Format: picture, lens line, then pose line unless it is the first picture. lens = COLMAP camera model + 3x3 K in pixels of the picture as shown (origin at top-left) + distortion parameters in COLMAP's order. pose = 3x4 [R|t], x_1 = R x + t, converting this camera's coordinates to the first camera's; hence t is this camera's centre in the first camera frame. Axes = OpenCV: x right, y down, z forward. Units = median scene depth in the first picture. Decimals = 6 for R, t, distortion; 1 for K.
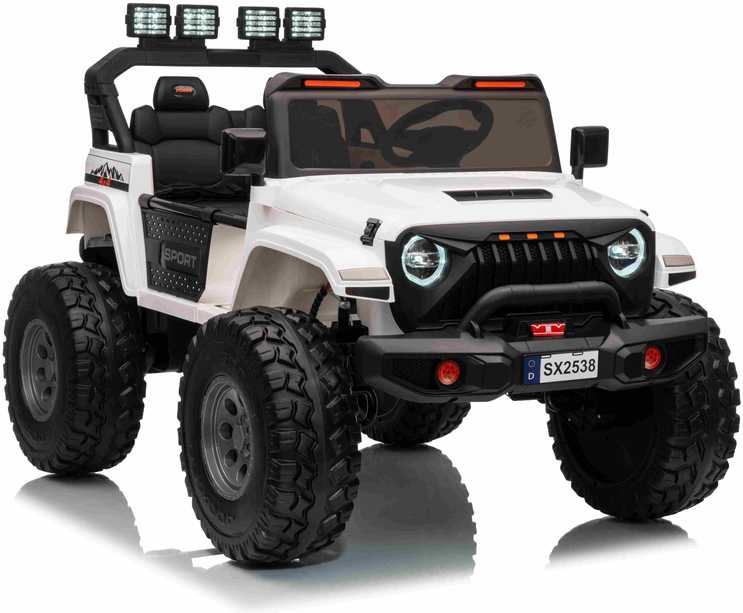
lens RADIAL K [[2104.5, 0, 371.5], [0, 2104.5, 306.5], [0, 0, 1]] dist [-0.009182, -0.021153]
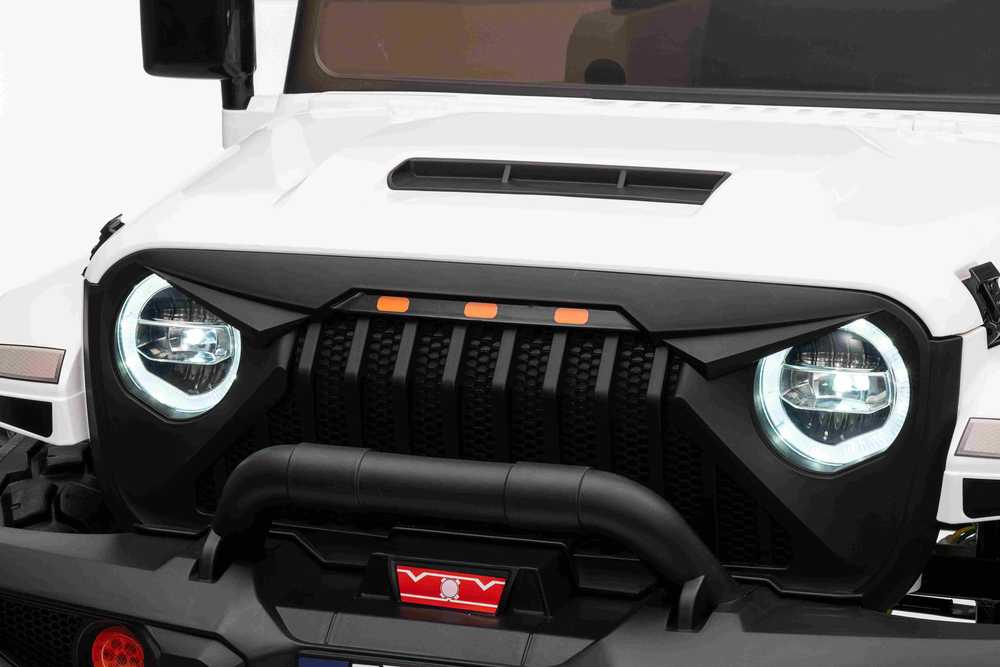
lens RADIAL K [[3469.7, 0, 500.0], [0, 3469.7, 333.5], [0, 0, 1]] dist [-0.079206, -0.913543]
pose [[0.601094, 0.116995, -0.790568, 0.513337], [-0.083768, 0.993001, 0.083261, -0.075445], [0.794776, 0.016177, 0.606688, 0.652973]]
